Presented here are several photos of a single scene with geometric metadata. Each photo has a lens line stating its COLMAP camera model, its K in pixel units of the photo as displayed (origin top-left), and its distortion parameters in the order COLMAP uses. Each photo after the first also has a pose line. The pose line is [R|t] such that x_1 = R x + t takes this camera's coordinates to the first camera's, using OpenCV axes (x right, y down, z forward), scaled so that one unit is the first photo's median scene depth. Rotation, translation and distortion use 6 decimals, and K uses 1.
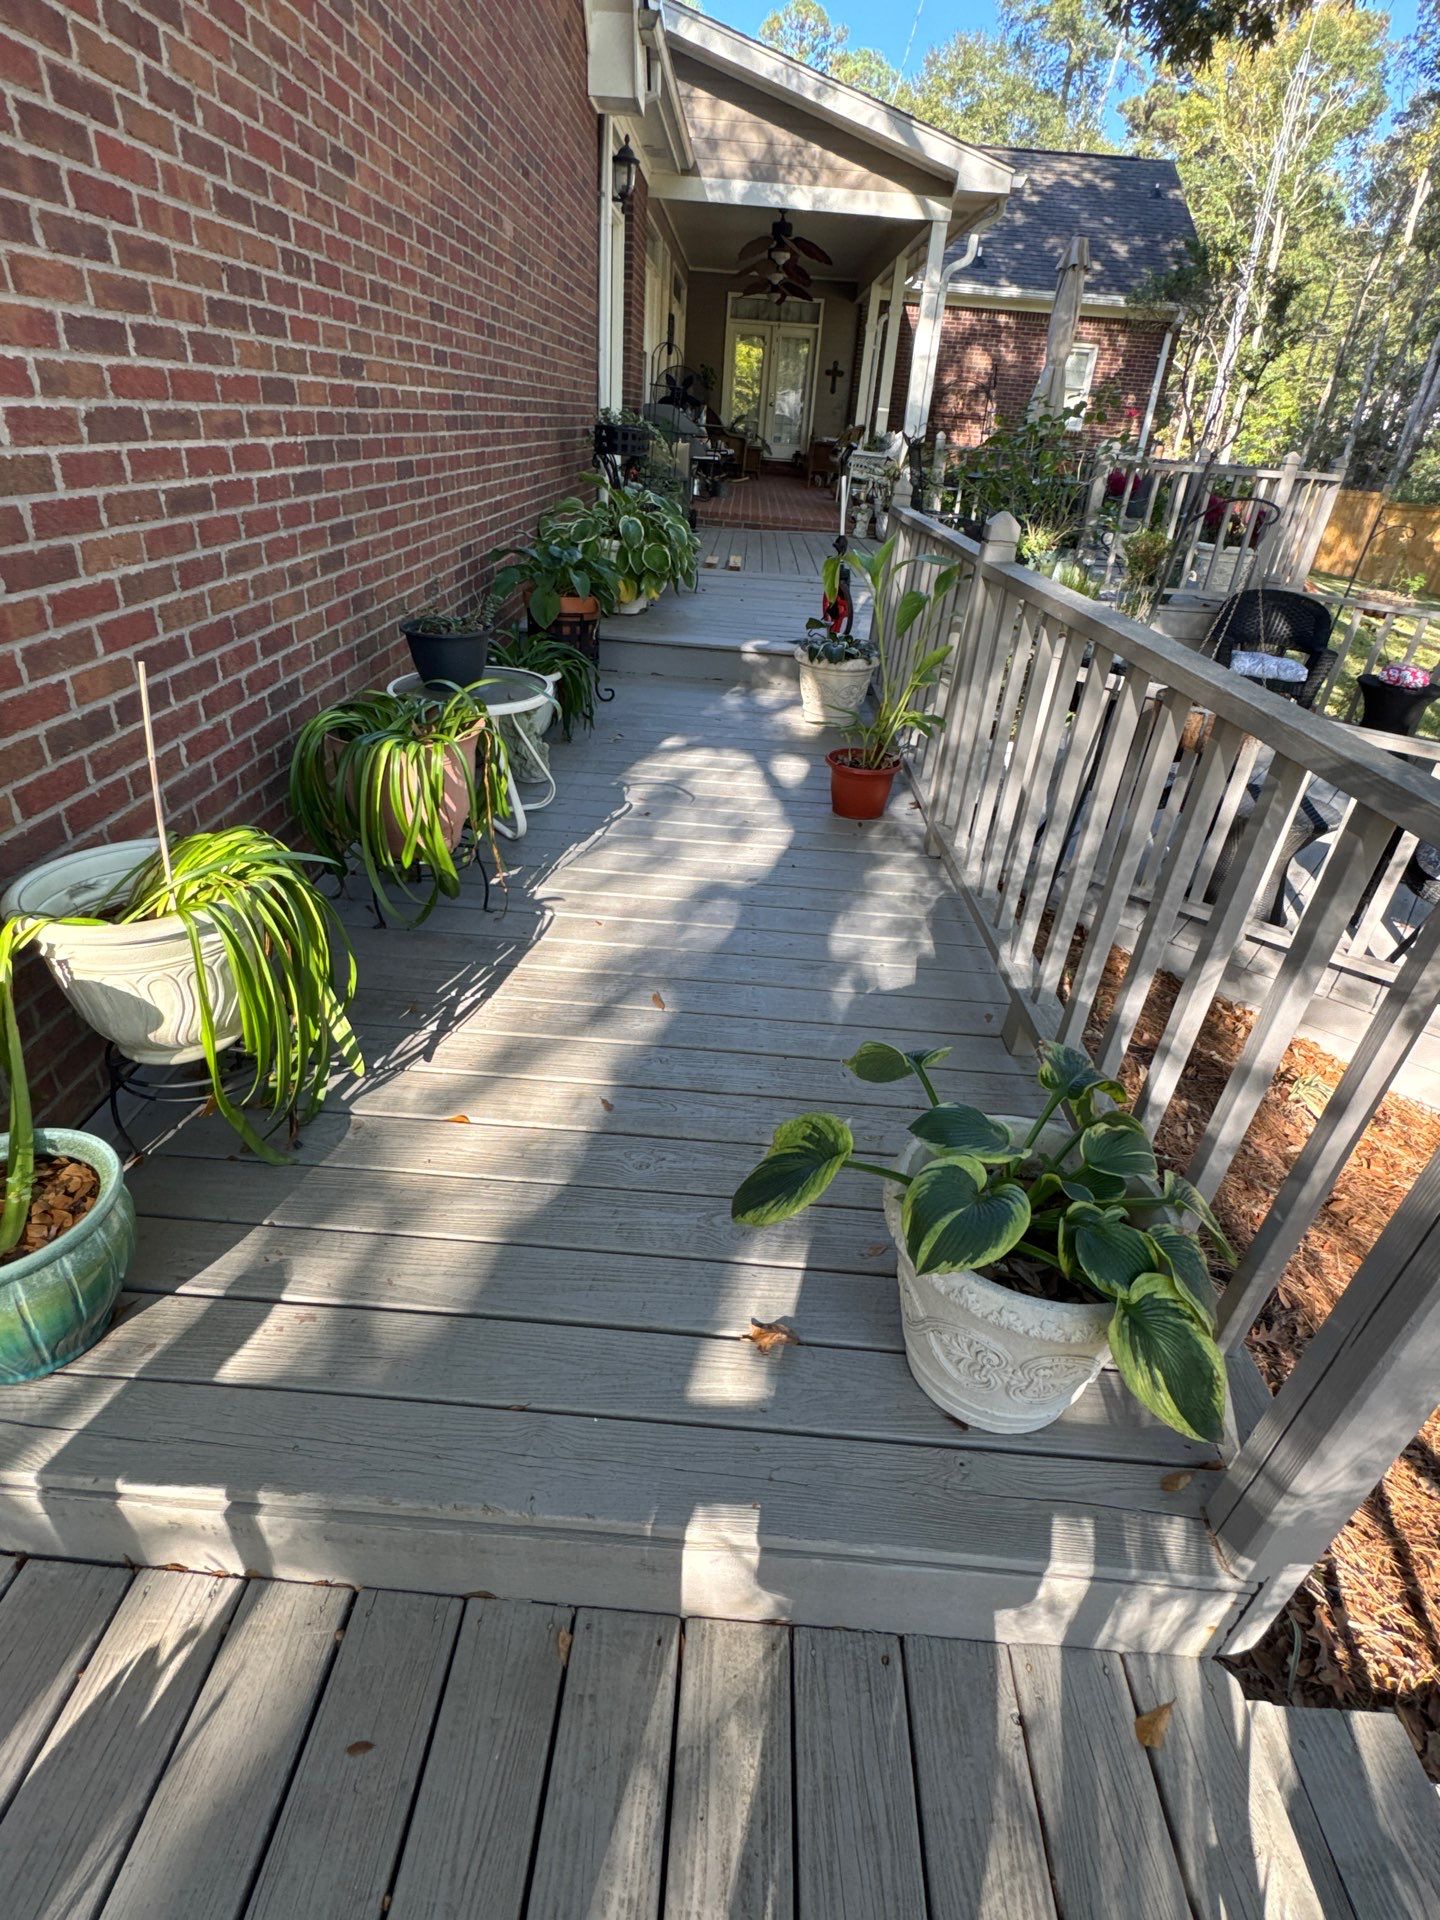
lens RADIAL K [[966.6, 0, 709.0], [0, 966.6, 959.9], [0, 0, 1]] dist [0.000548, -0.000878]
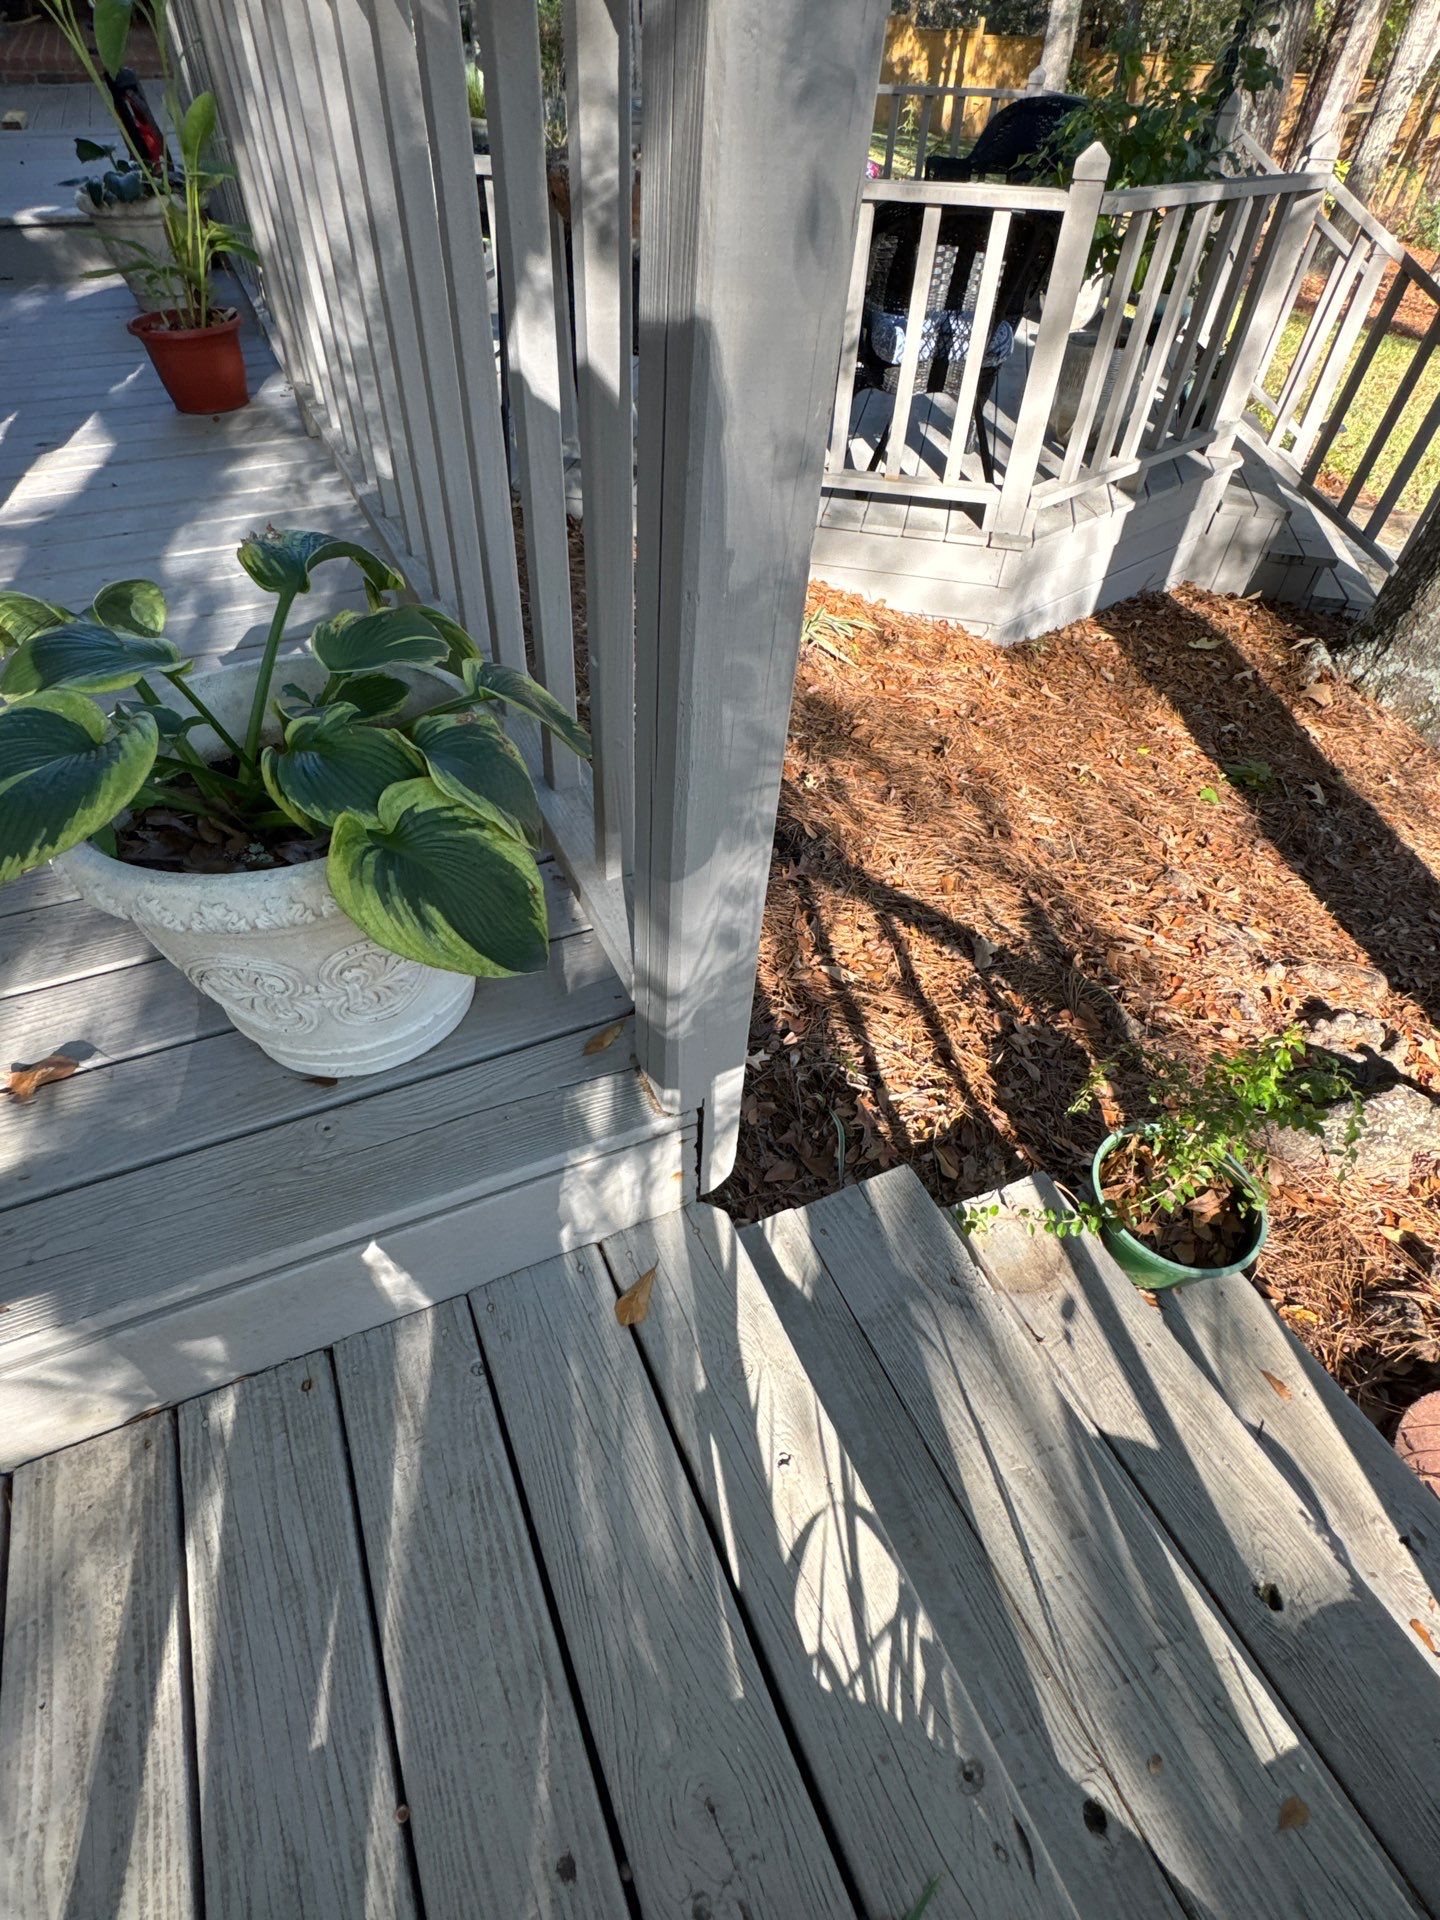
lens RADIAL K [[948.2, 0, 723.2], [0, 948.2, 971.0], [0, 0, 1]] dist [0.001238, -0.000405]
pose [[0.893062, -0.358865, 0.271397, 0.290402], [0.262183, 0.905270, 0.334286, 0.190656], [-0.365651, -0.227383, 0.902550, 0.198626]]
